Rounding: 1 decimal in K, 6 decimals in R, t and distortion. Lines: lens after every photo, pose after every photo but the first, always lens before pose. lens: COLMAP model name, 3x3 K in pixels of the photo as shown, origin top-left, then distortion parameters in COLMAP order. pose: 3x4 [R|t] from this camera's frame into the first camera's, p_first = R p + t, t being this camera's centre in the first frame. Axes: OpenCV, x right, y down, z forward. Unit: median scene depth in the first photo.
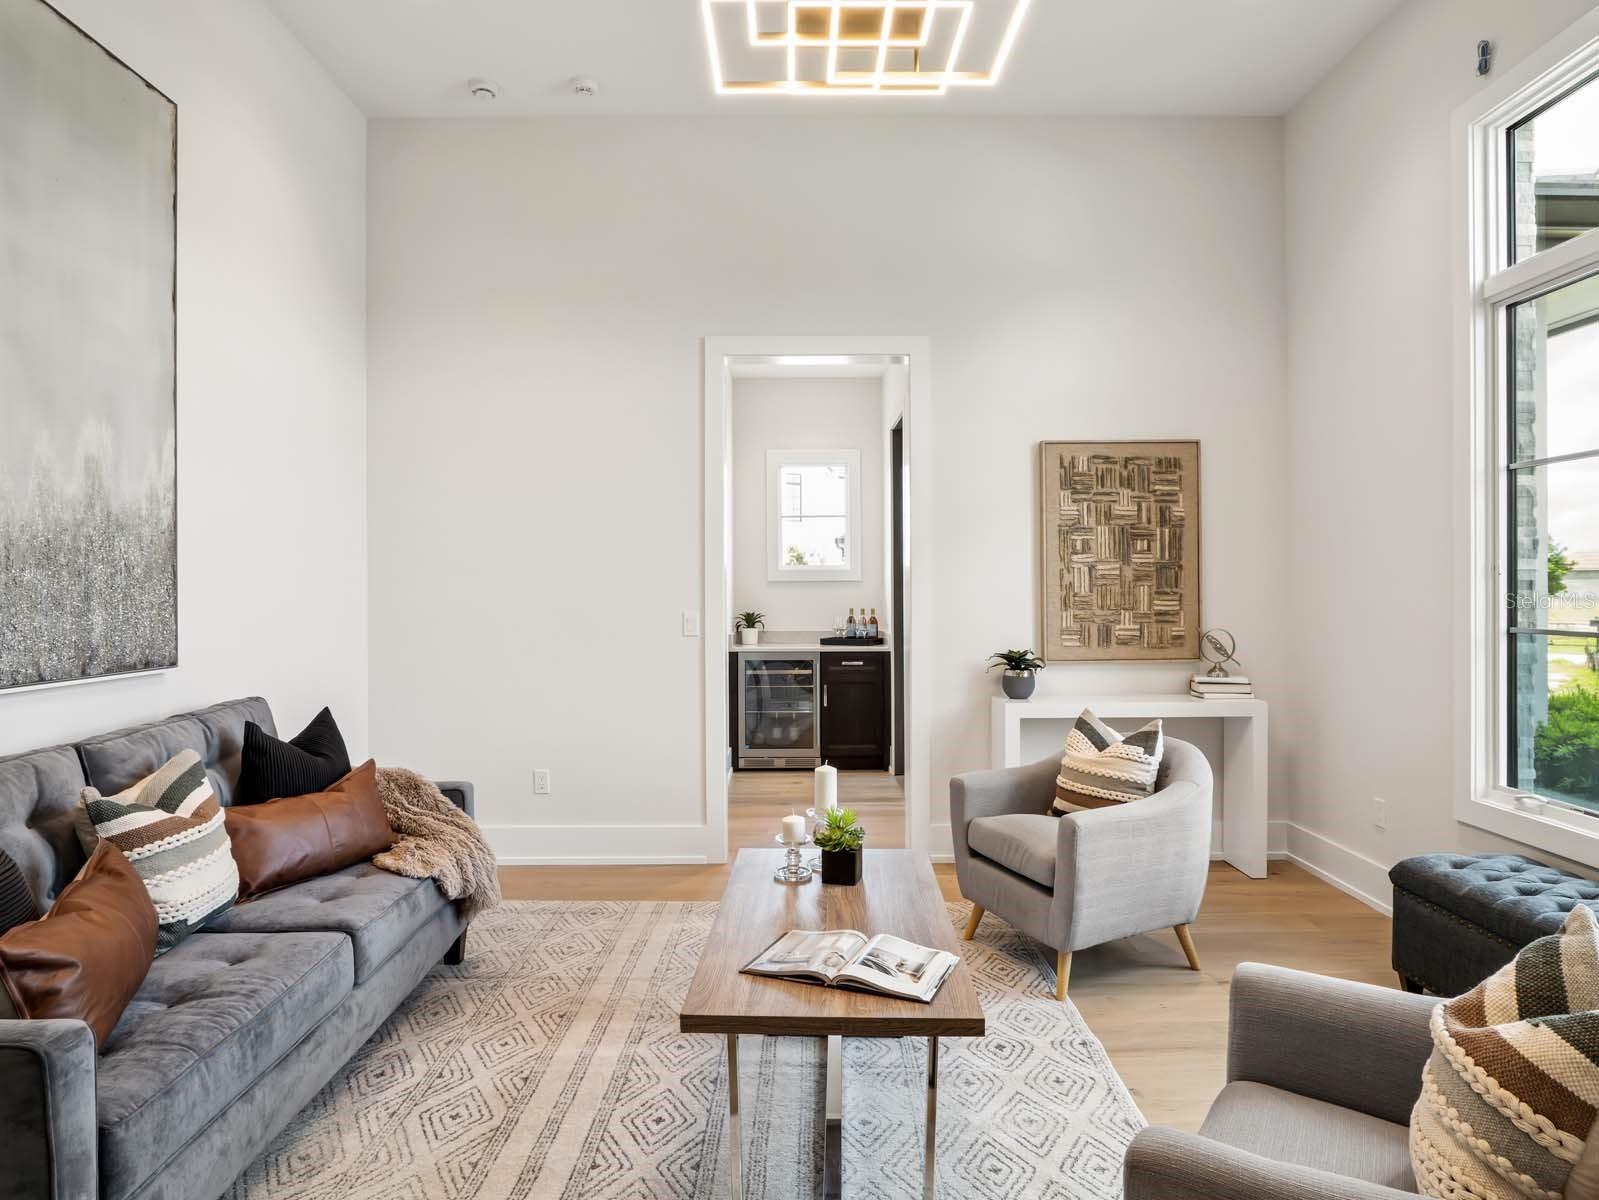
lens RADIAL K [[958.9, 0, 801.1], [0, 958.9, 598.1], [0, 0, 1]] dist [-0.026639, 0.003621]
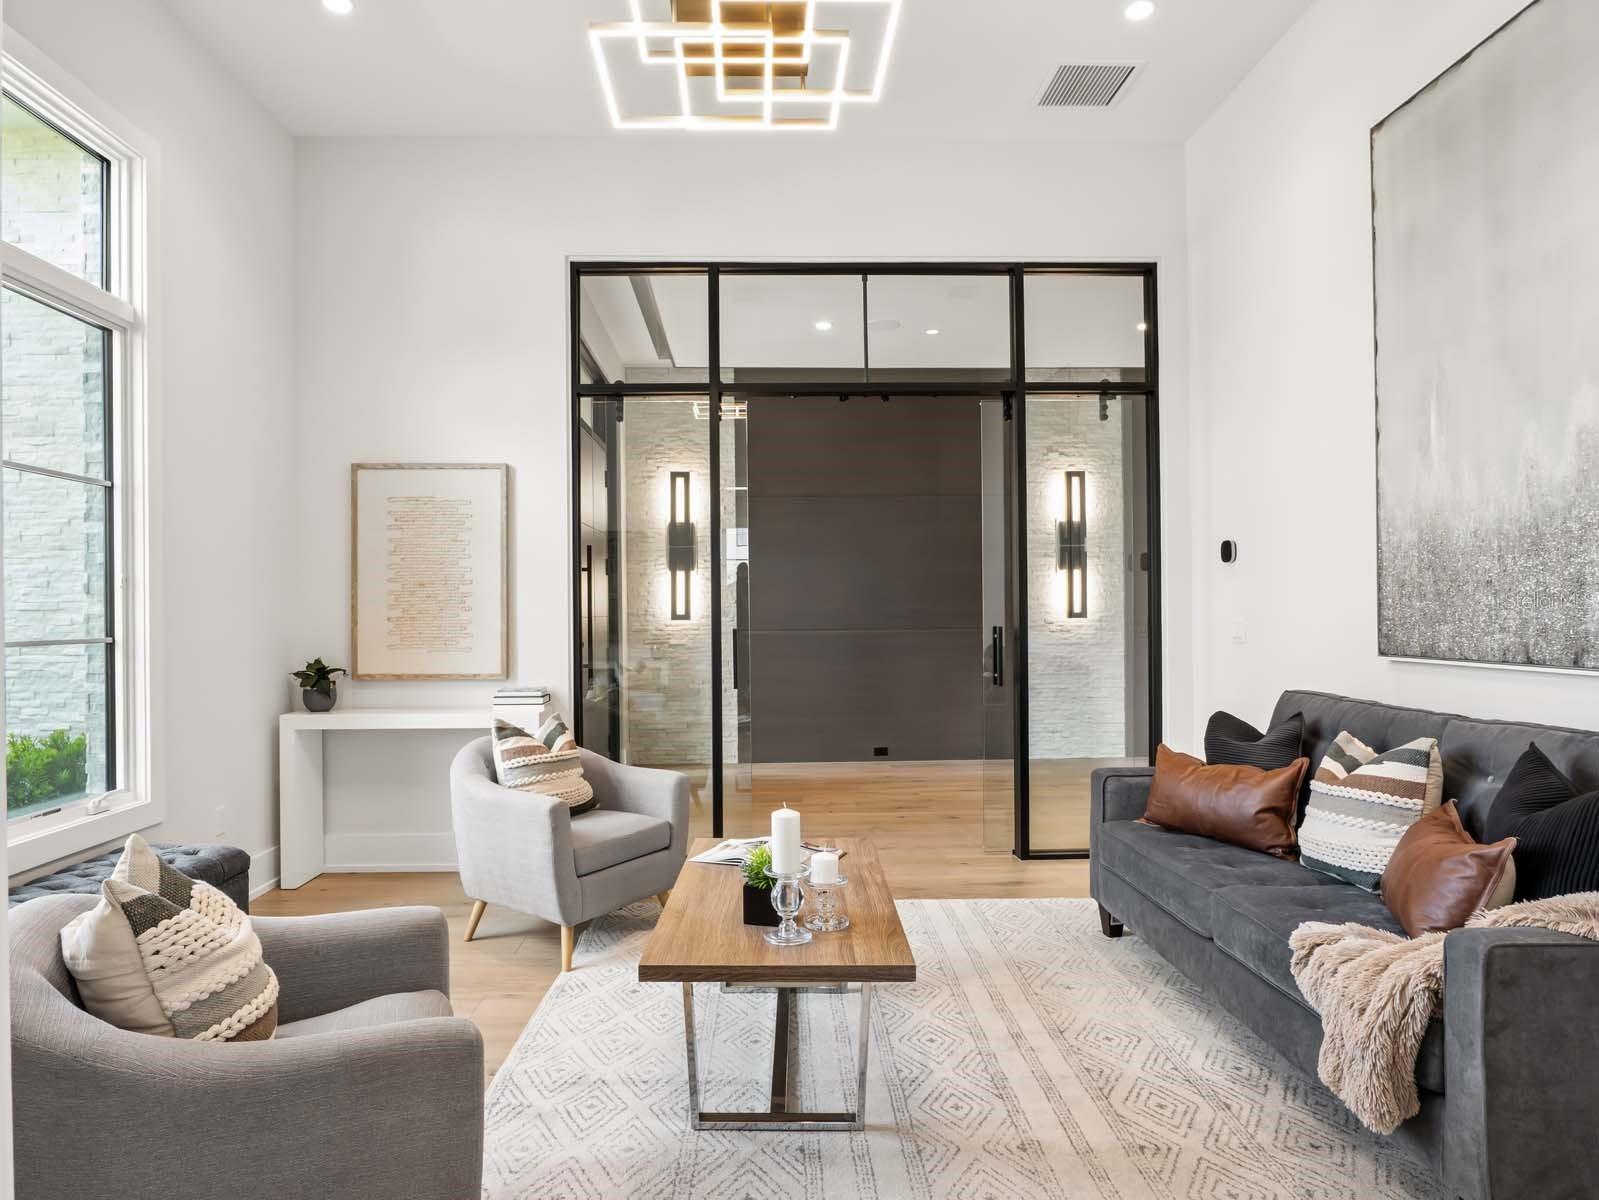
lens RADIAL K [[958.9, 0, 795.8], [0, 958.9, 604.4], [0, 0, 1]] dist [-0.026639, 0.003621]
pose [[-0.999068, 0.019365, -0.038579, 0.047630], [0.019288, 0.999811, 0.002382, 0.004292], [0.038618, 0.001636, -0.999253, 1.972759]]
